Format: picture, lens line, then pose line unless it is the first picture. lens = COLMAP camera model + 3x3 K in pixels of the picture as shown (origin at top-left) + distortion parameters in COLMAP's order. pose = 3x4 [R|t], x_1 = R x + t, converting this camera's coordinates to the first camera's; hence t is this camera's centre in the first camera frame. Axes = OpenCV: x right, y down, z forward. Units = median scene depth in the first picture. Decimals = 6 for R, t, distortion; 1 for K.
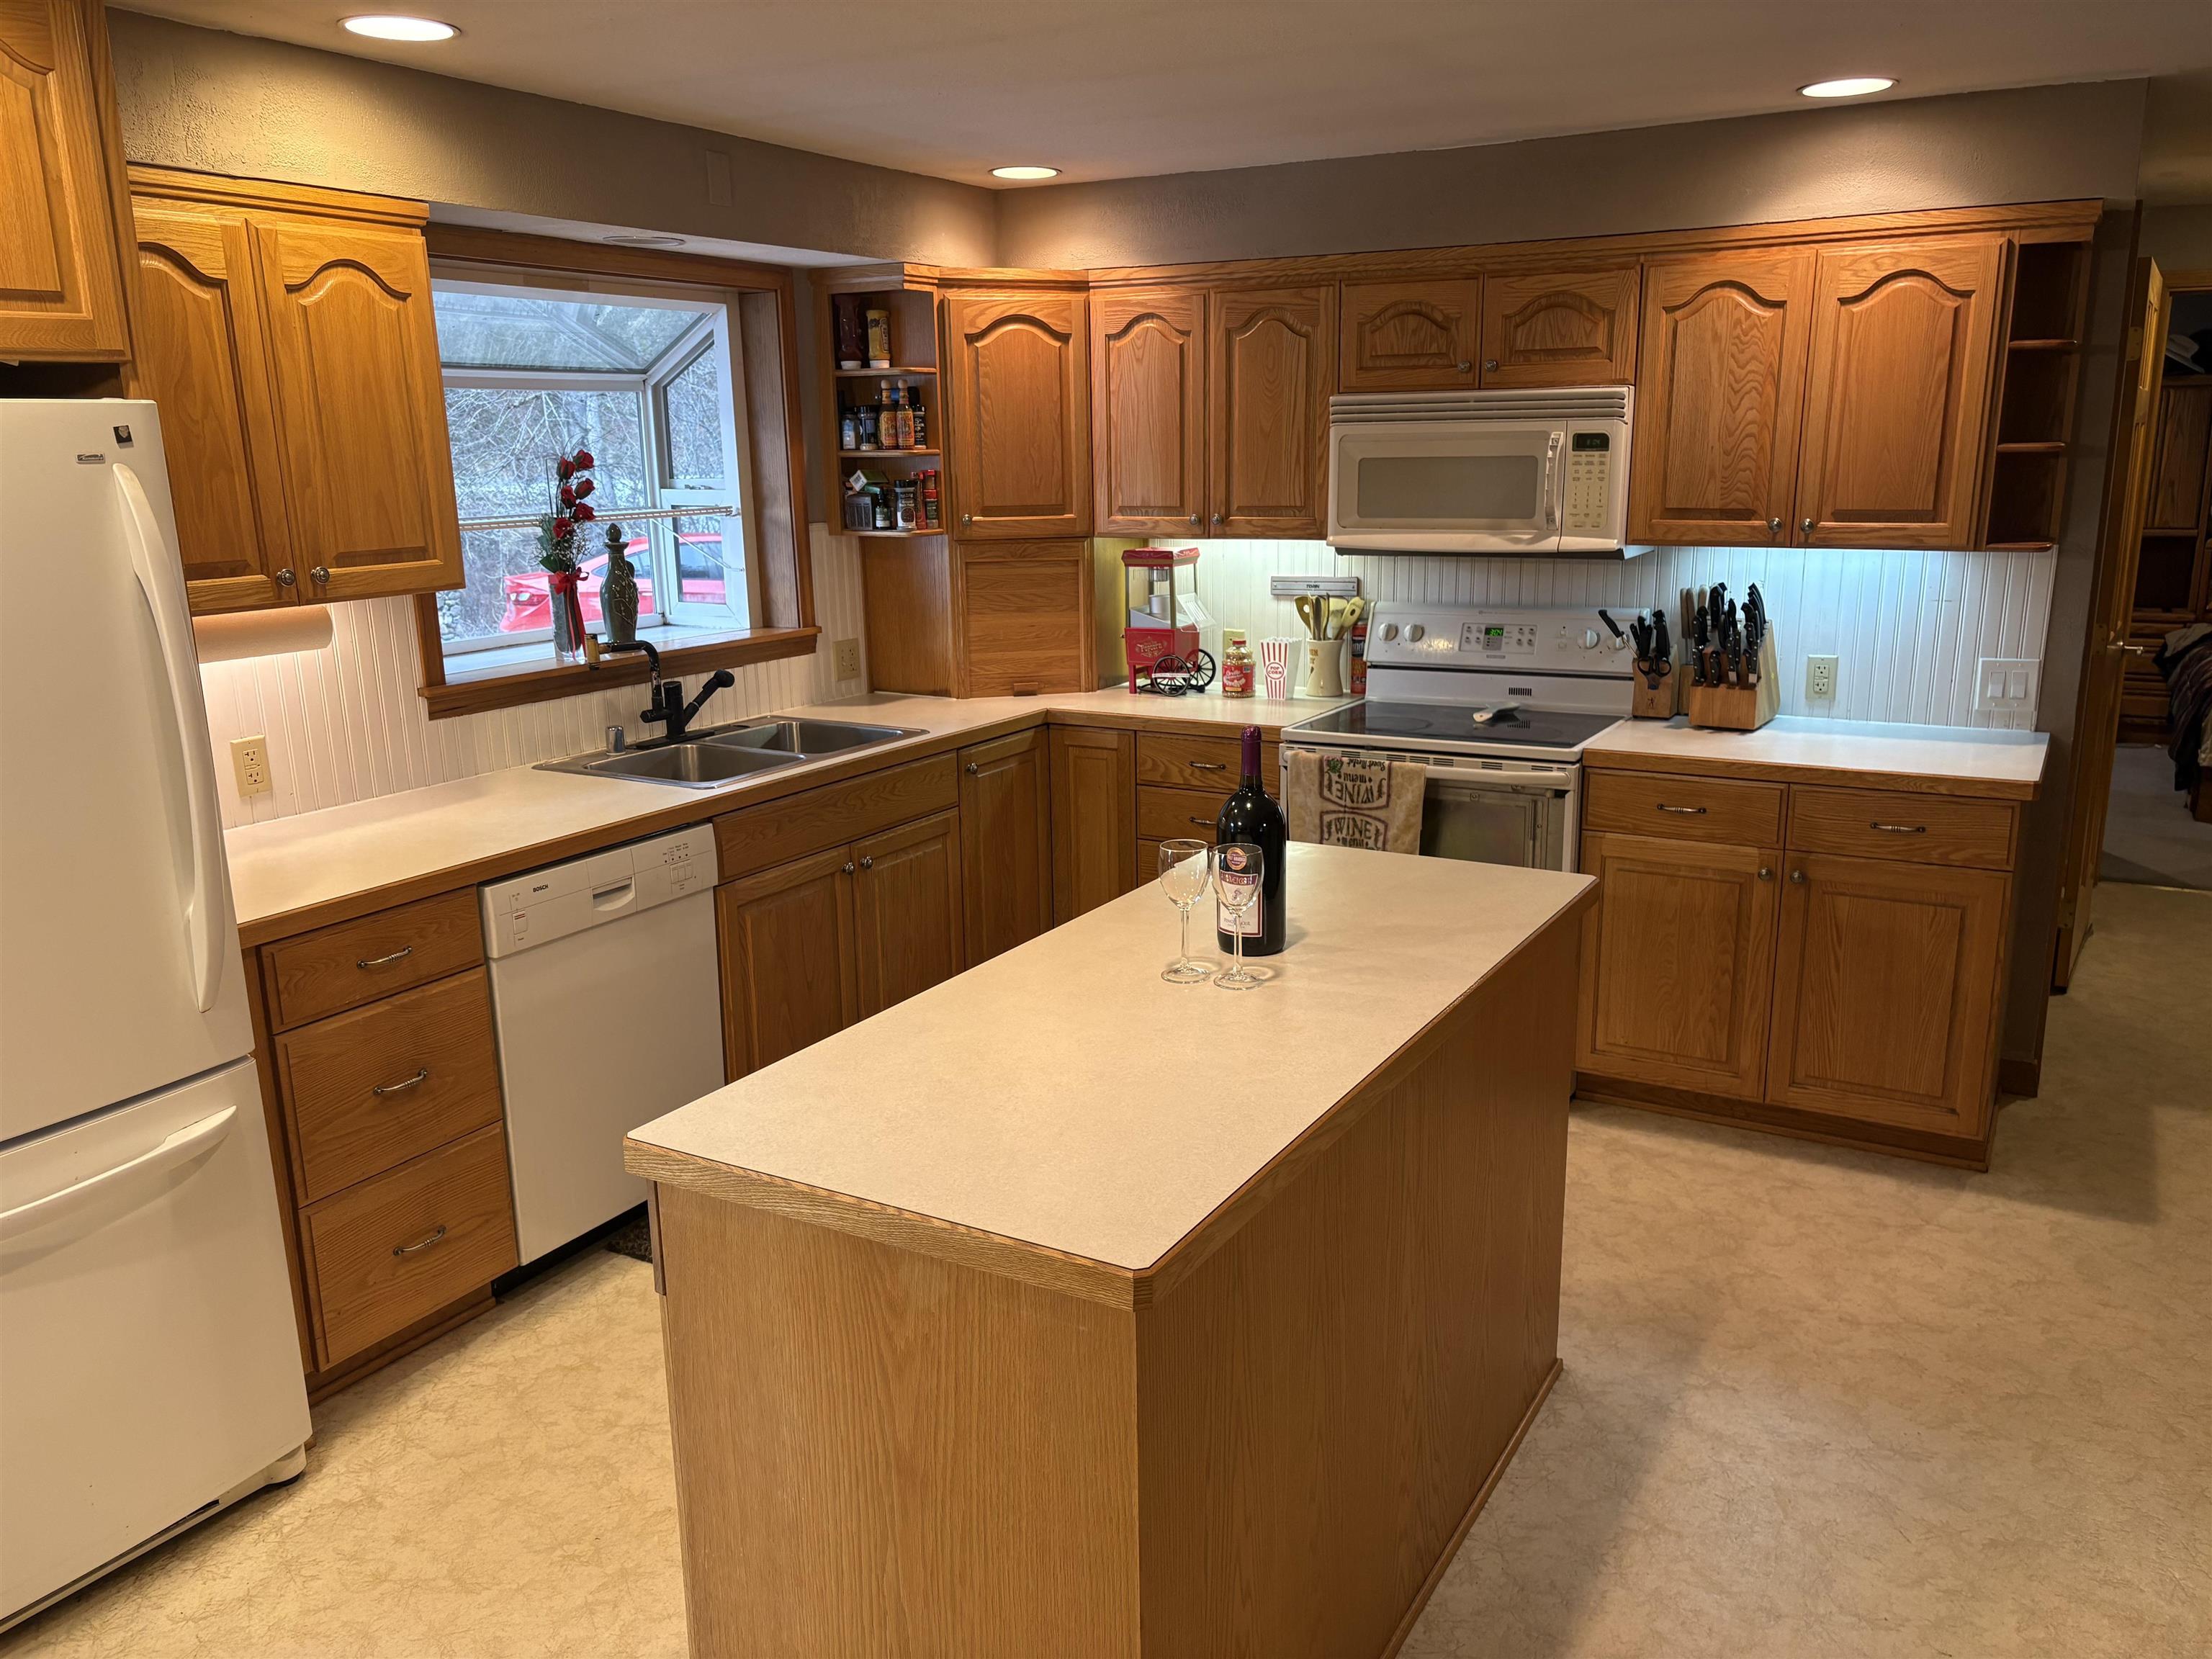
lens RADIAL K [[1666.1, 0, 1111.2], [0, 1666.1, 869.6], [0, 0, 1]] dist [0.020864, -0.011020]
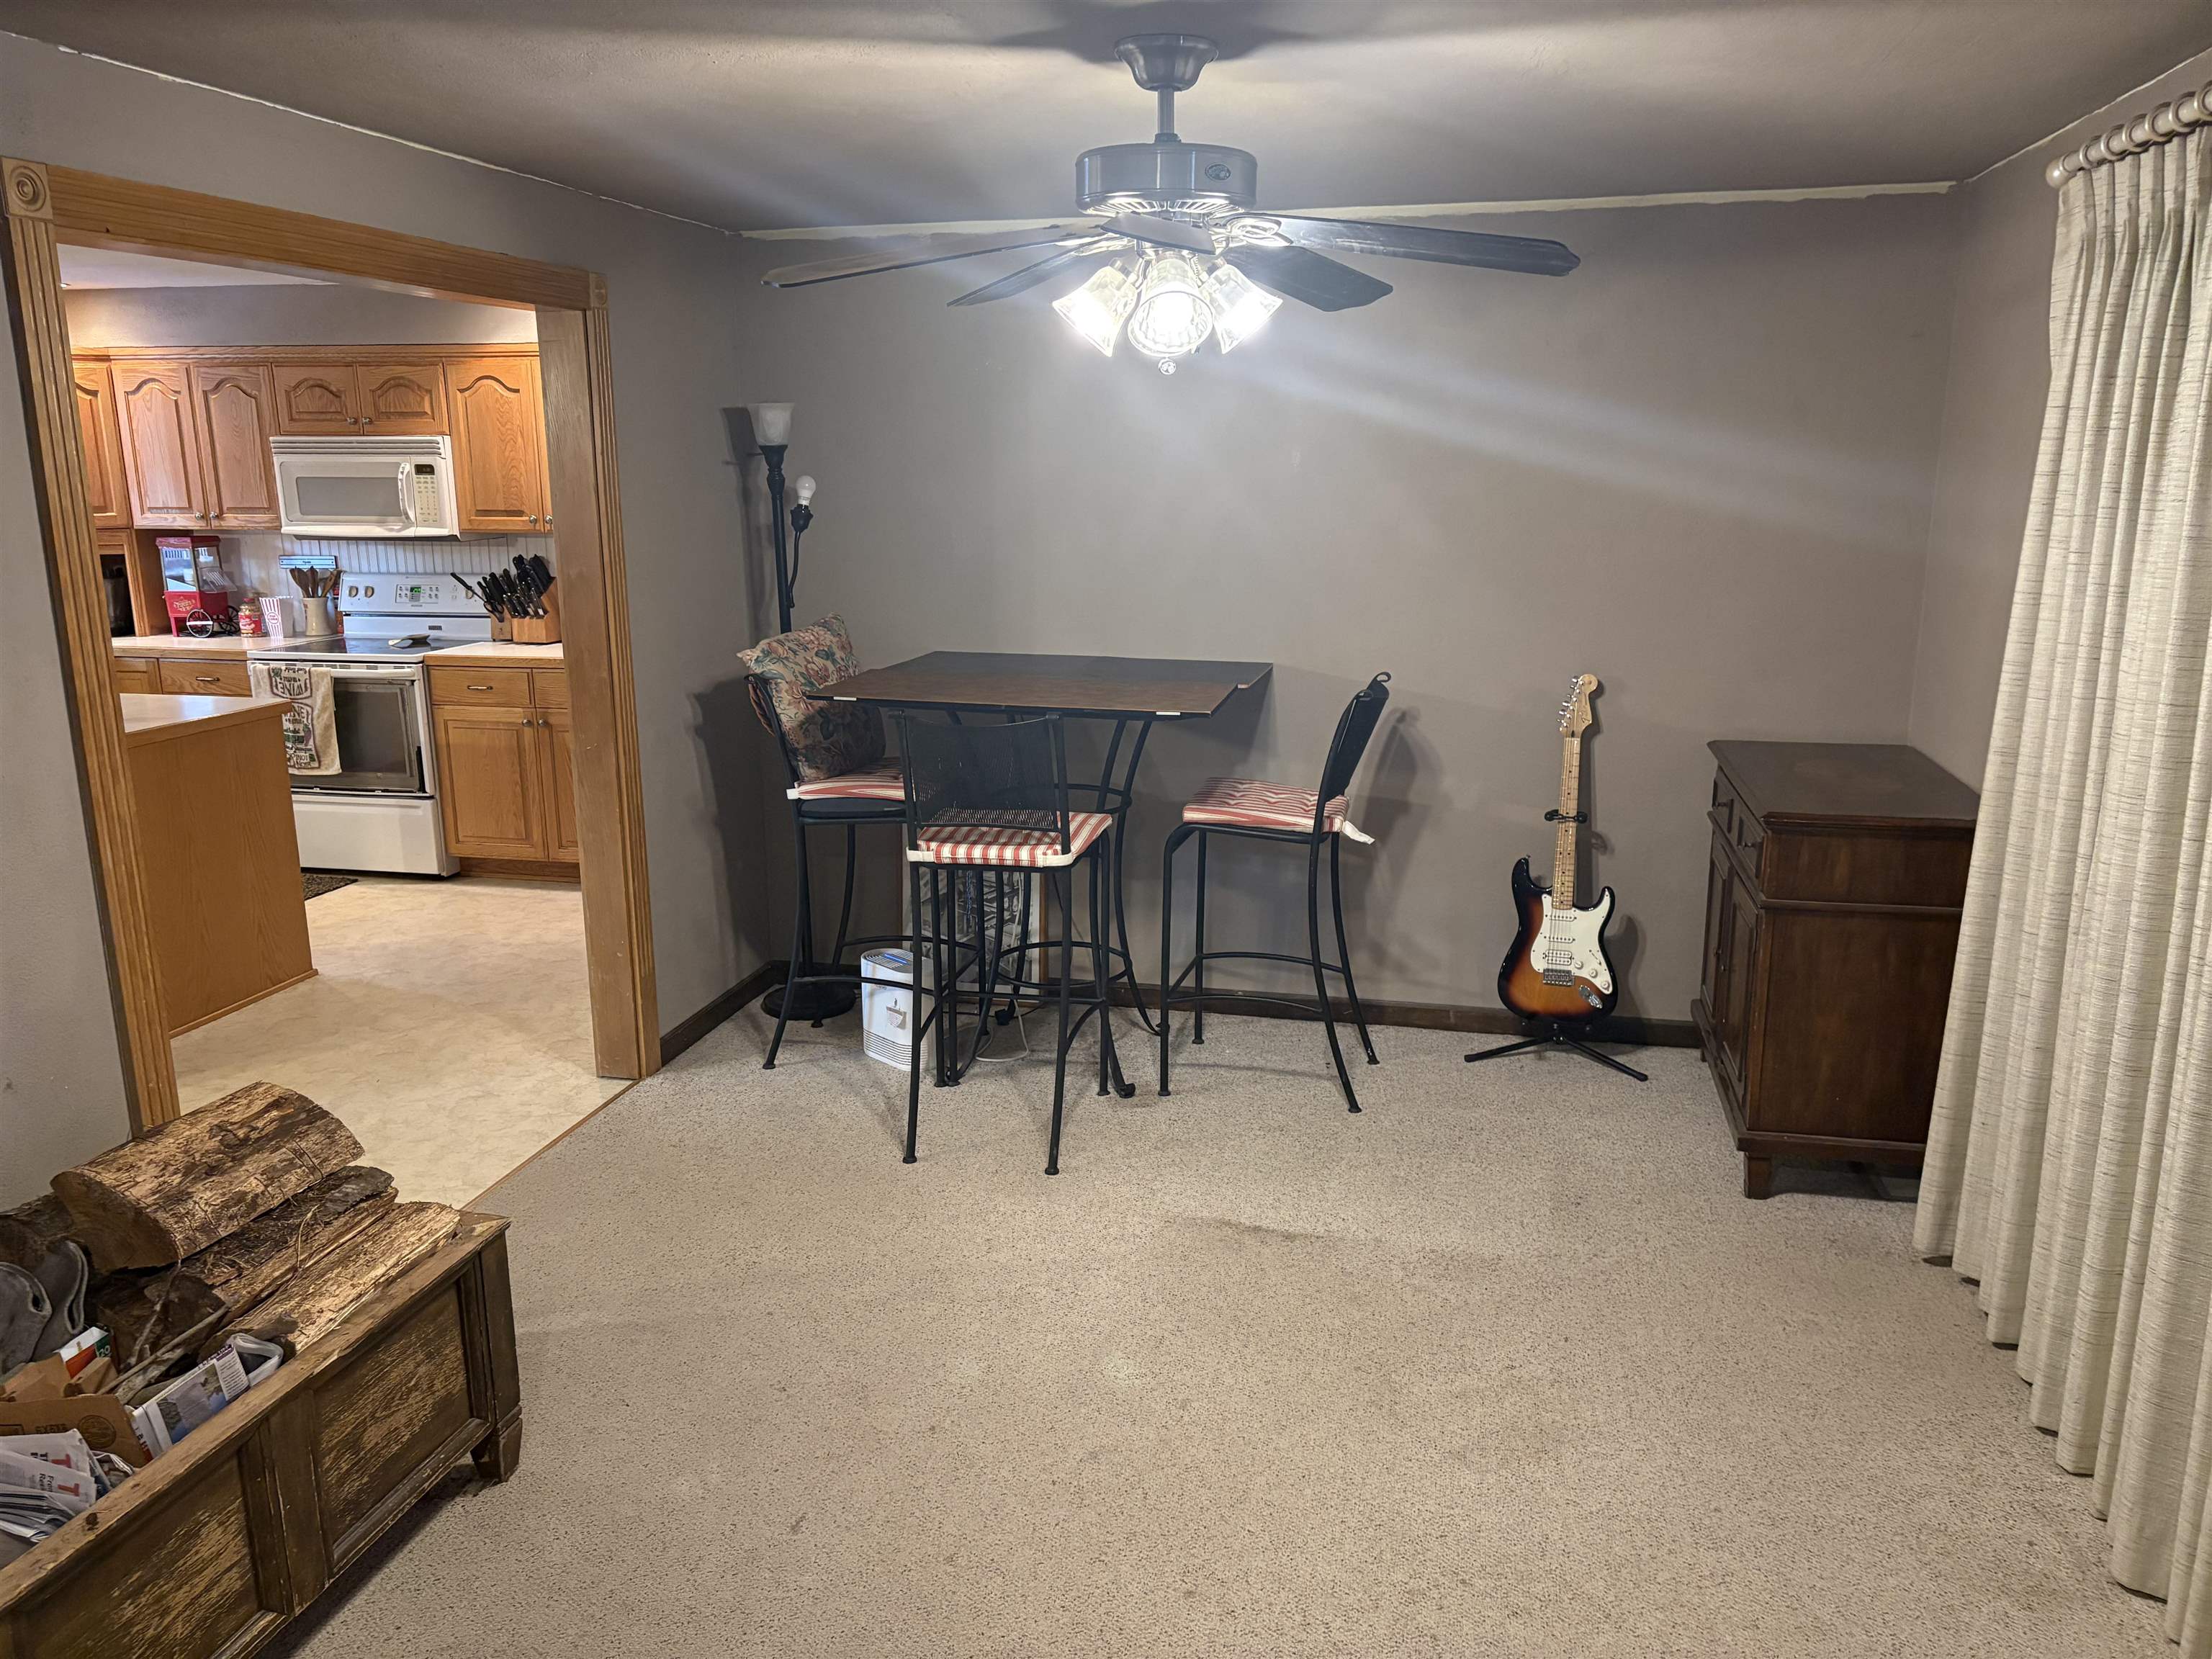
lens RADIAL K [[1666.1, 0, 1102.0], [0, 1666.1, 858.8], [0, 0, 1]] dist [0.020864, -0.011020]
pose [[0.954492, -0.060280, 0.292080, 0.414182], [0.064495, 0.997906, -0.004814, 0.174434], [-0.291178, 0.023432, 0.956382, -0.746361]]
